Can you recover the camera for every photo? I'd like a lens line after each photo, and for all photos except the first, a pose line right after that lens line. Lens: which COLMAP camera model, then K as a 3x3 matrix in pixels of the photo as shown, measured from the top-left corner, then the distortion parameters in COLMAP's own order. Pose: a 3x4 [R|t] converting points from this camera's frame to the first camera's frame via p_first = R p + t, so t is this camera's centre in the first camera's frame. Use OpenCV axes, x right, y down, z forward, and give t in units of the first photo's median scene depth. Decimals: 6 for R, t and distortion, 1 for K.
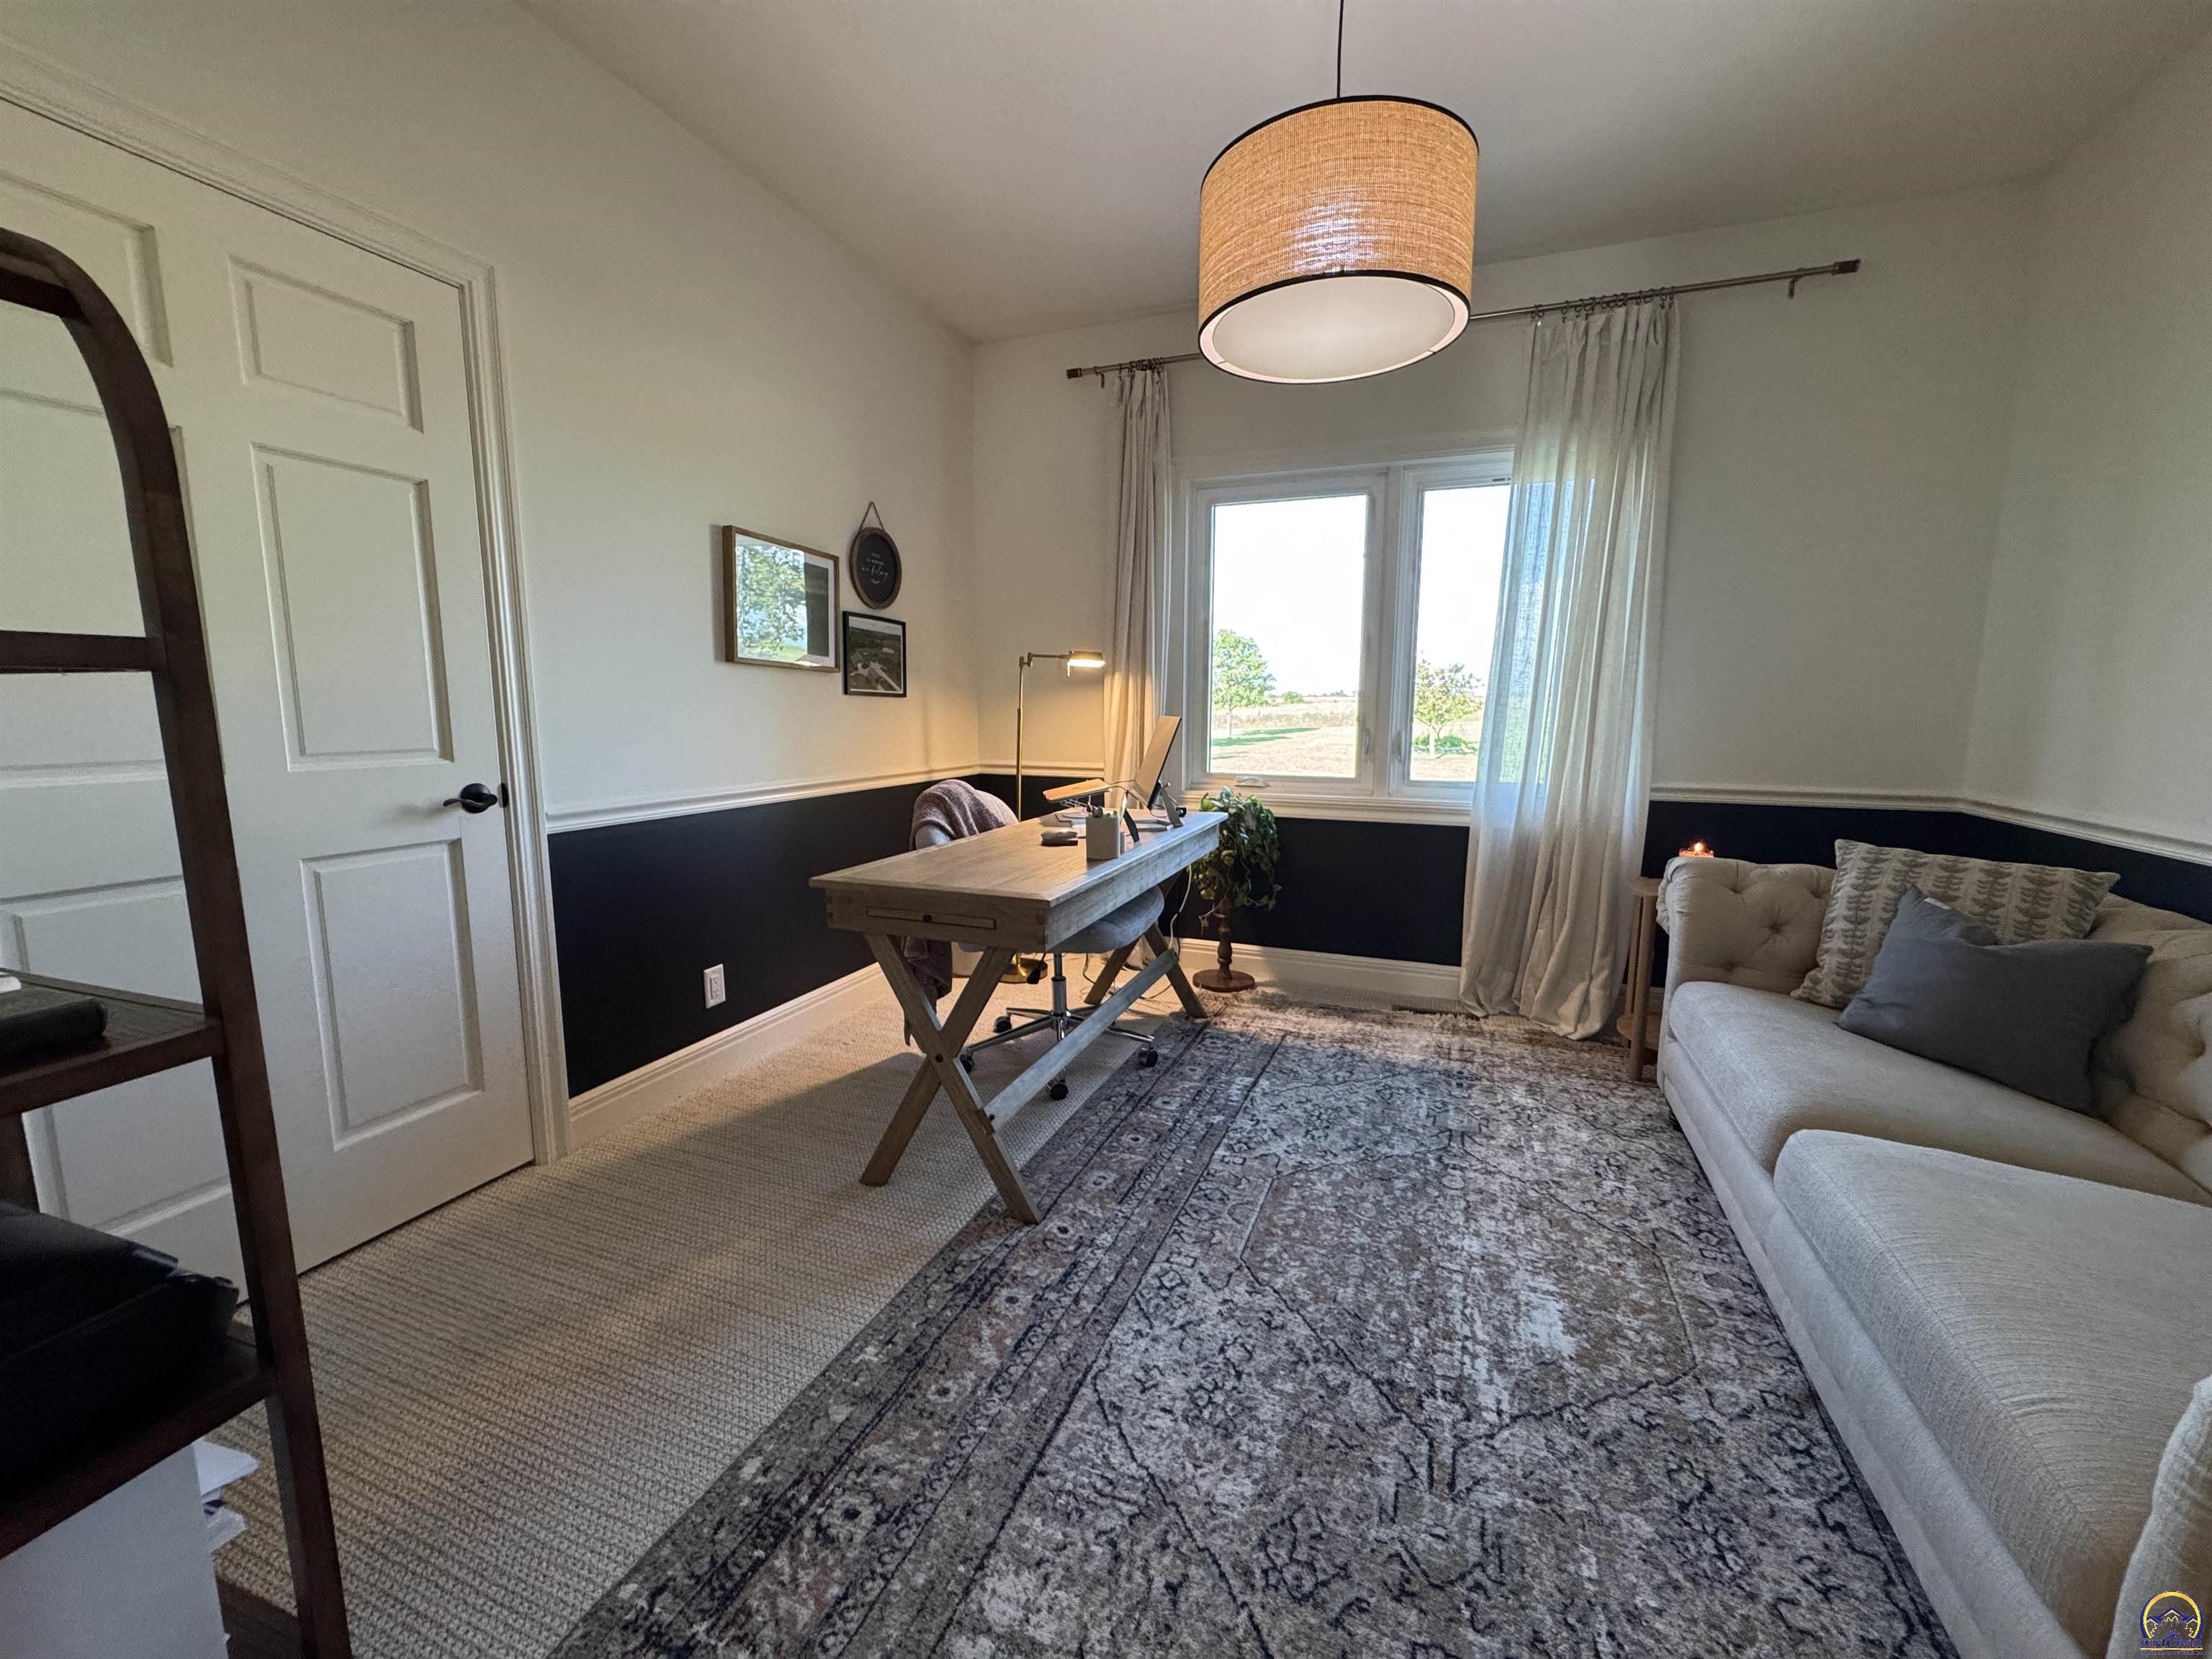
lens RADIAL K [[886.6, 0, 1102.7], [0, 886.6, 823.8], [0, 0, 1]] dist [-0.002555, -0.000198]
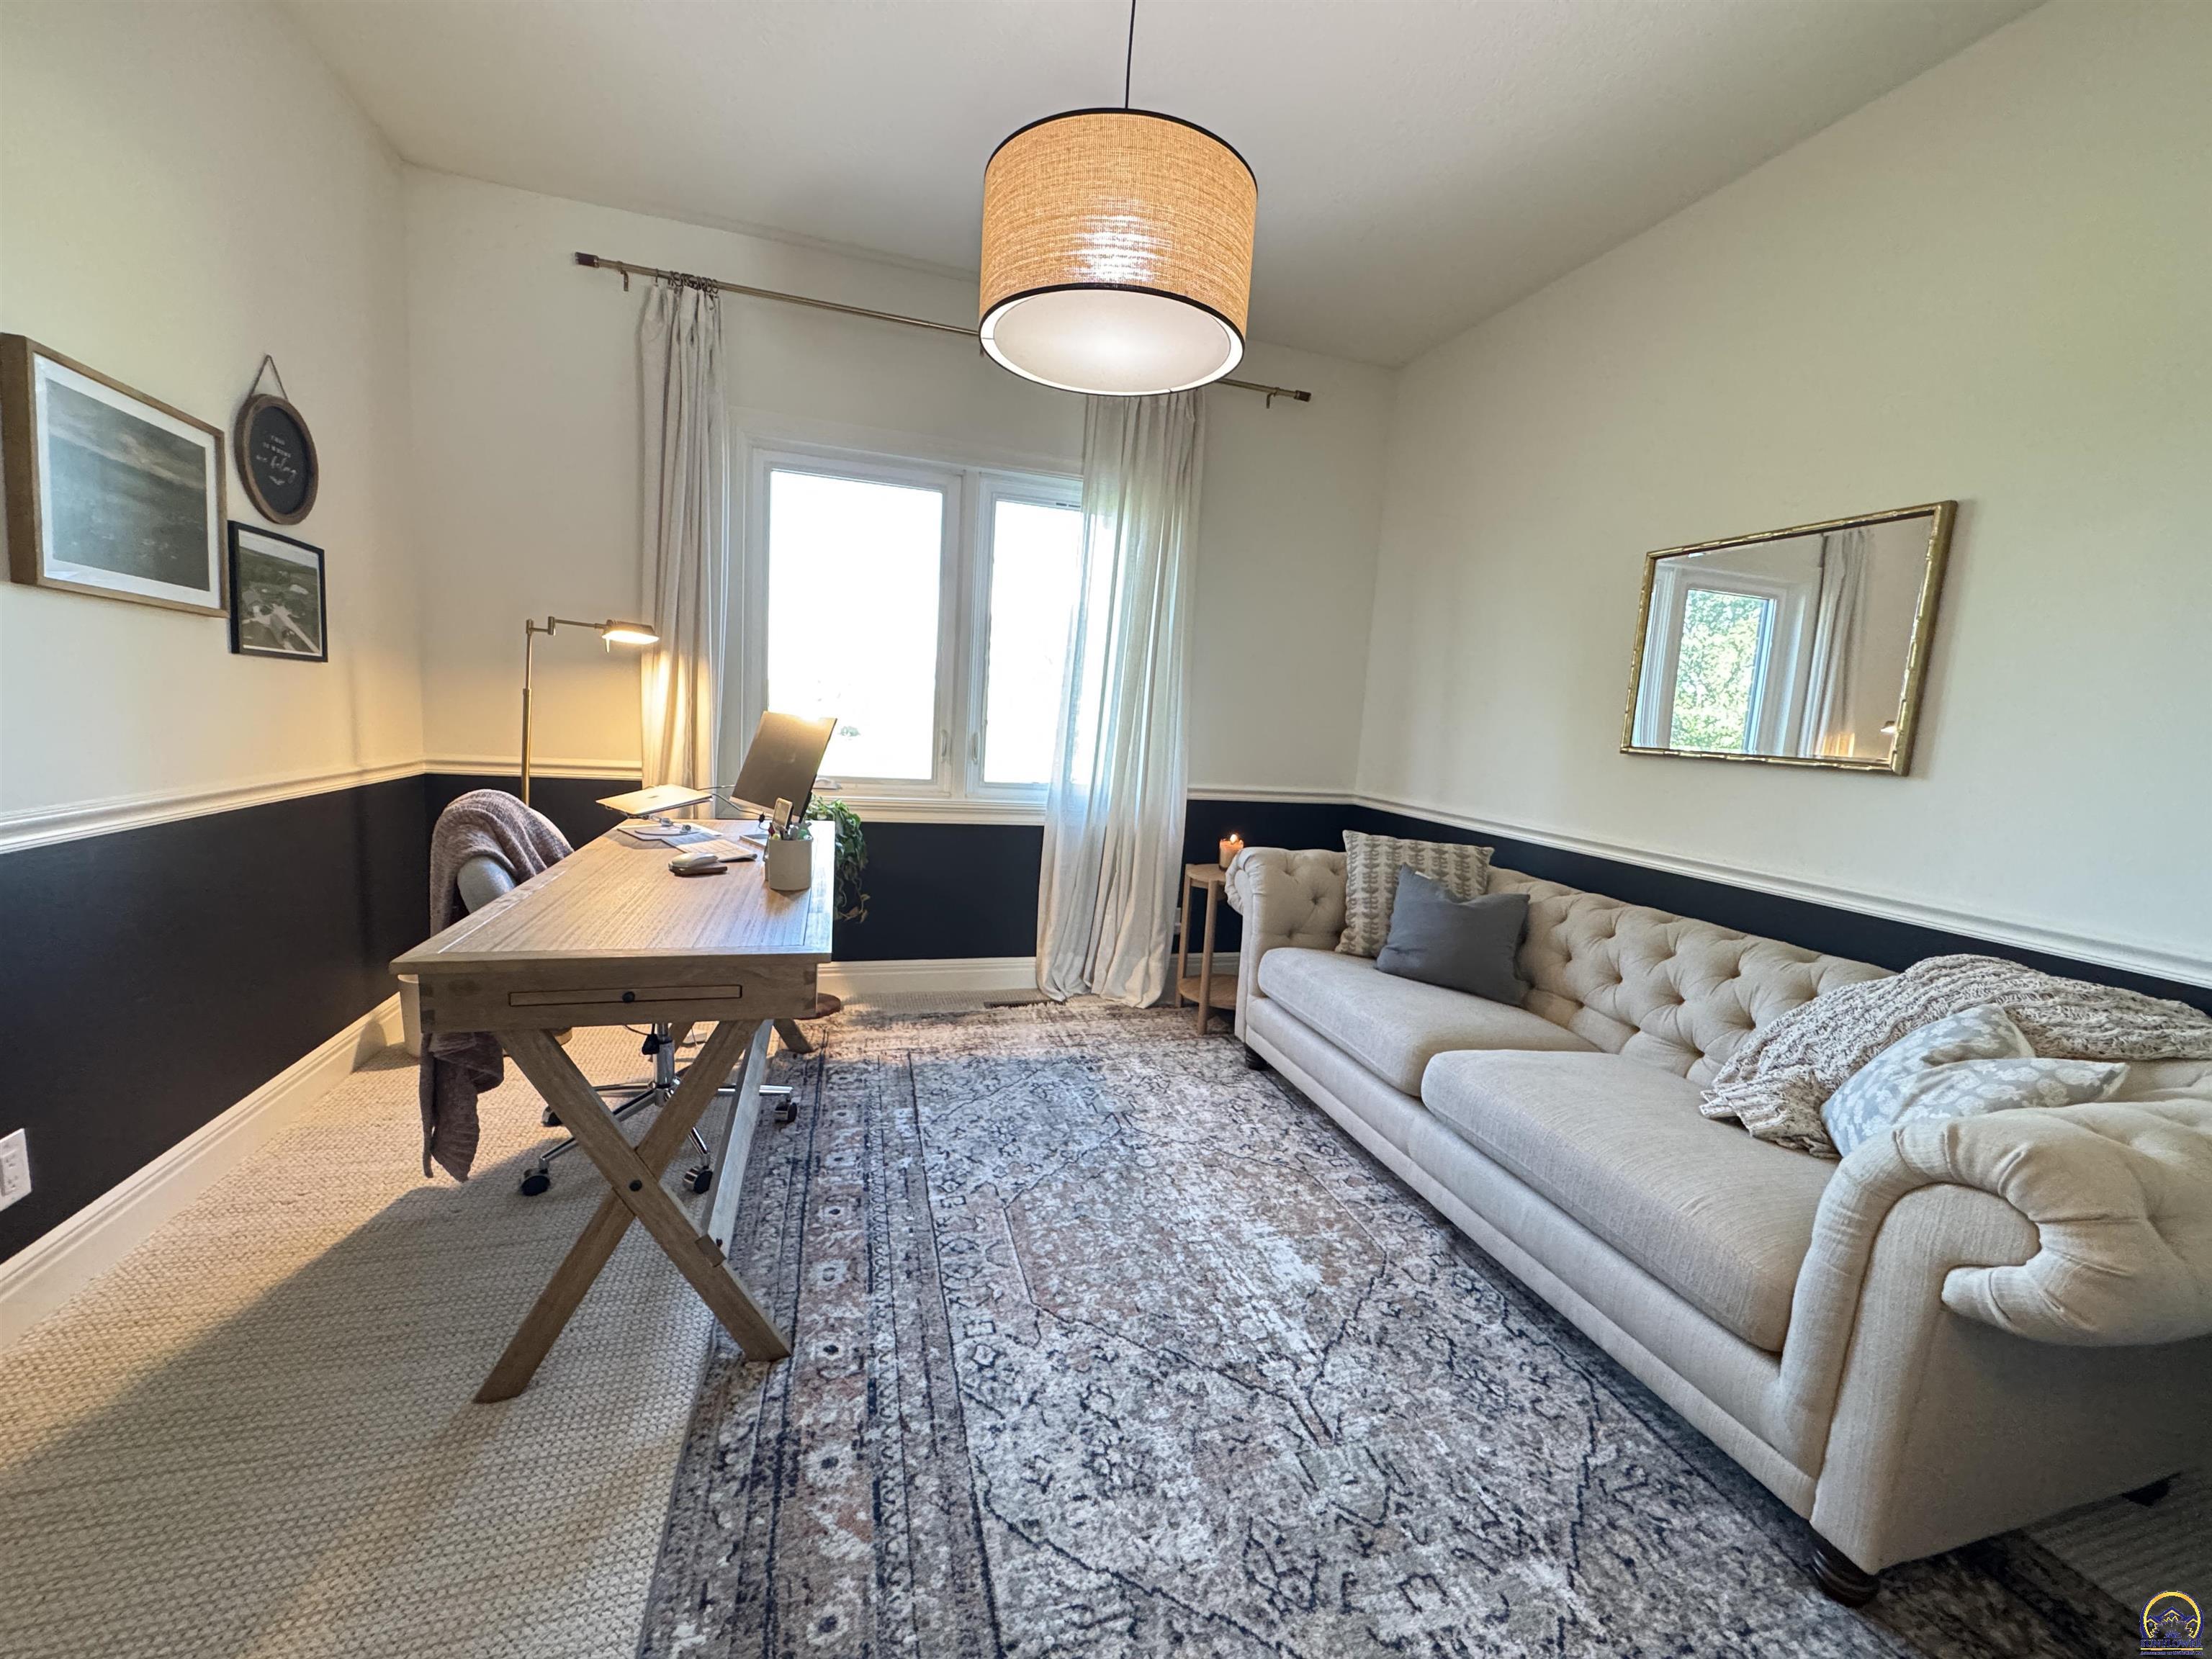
lens RADIAL K [[886.6, 0, 1102.7], [0, 886.6, 823.8], [0, 0, 1]] dist [-0.002555, -0.000198]
pose [[0.780125, -0.035738, 0.624602, -0.339519], [0.026077, 0.999357, 0.024611, -0.040214], [-0.625080, -0.002912, 0.780555, 0.204902]]
